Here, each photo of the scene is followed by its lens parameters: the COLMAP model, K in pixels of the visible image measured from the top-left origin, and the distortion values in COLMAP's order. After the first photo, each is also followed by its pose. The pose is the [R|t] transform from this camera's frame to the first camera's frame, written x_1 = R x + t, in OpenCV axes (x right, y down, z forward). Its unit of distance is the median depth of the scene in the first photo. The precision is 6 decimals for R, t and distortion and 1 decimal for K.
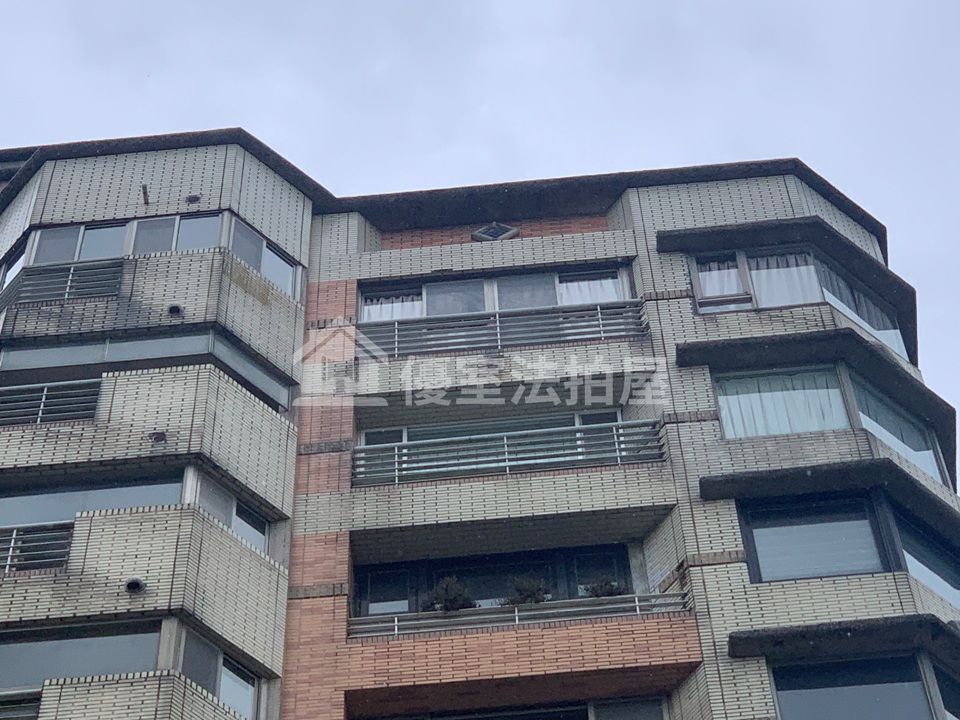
lens RADIAL K [[3090.3, 0, 480.0], [0, 3090.3, 360.0], [0, 0, 1]] dist [-0.016473, 1.301799]
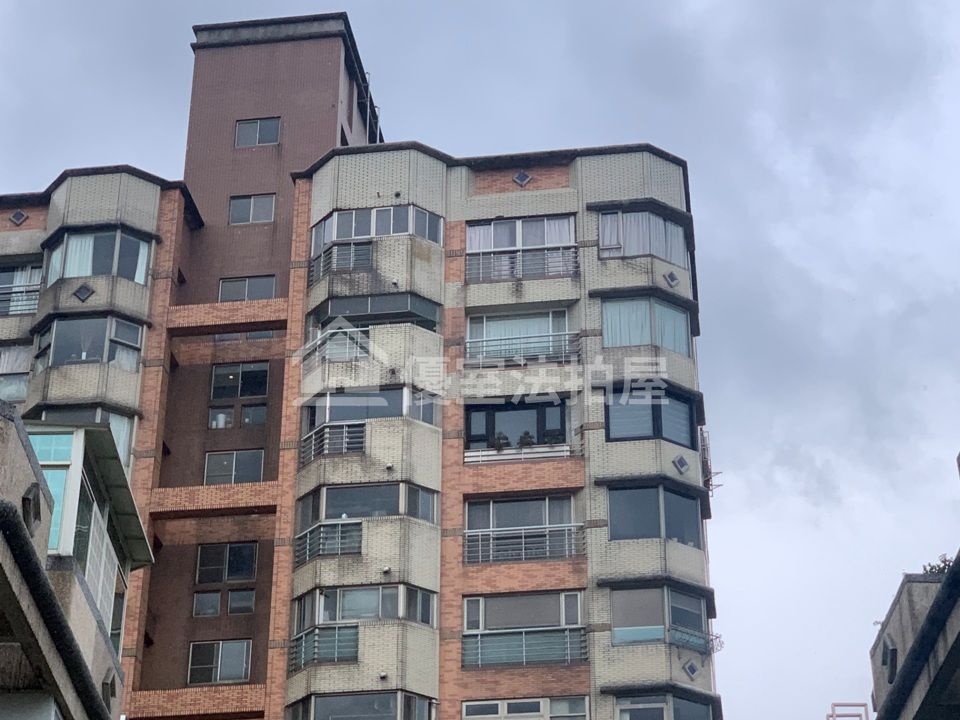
lens RADIAL K [[1973.2, 0, 495.8], [0, 1973.2, 361.9], [0, 0, 1]] dist [-0.053537, 2.562786]
pose [[0.998491, -0.005995, -0.054585, 0.073645], [0.034972, 0.835790, 0.547935, -0.834370], [0.042337, -0.549017, 0.834738, -0.400376]]
